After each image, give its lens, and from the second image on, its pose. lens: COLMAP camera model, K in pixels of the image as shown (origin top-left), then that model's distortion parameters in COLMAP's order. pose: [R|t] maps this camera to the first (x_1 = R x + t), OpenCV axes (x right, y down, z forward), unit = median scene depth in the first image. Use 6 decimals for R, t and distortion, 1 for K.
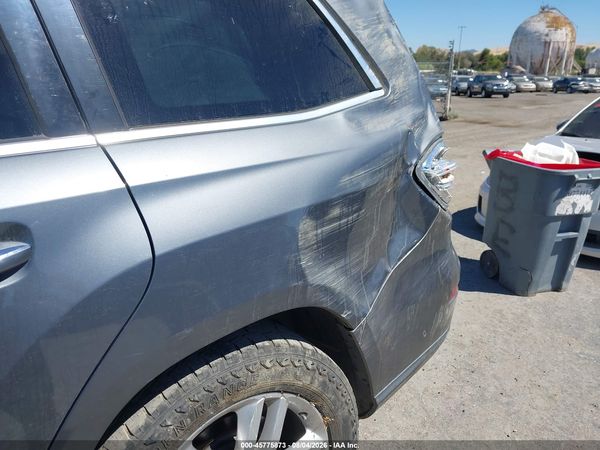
lens RADIAL K [[490.4, 0, 300.7], [0, 490.4, 237.7], [0, 0, 1]] dist [0.004627, -0.000125]
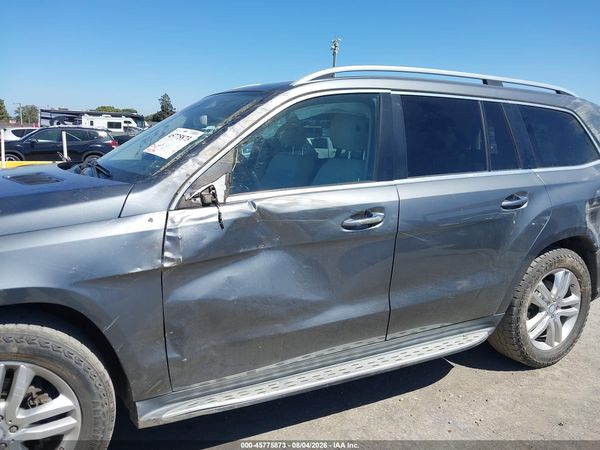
lens RADIAL K [[466.5, 0, 300.0], [0, 466.5, 225.0], [0, 0, 1]] dist [0.005733, -0.001457]
pose [[0.983018, 0.078297, -0.165966, -1.033009], [-0.097678, 0.988894, -0.112017, 0.486357], [0.155352, 0.126326, 0.979749, -1.648717]]
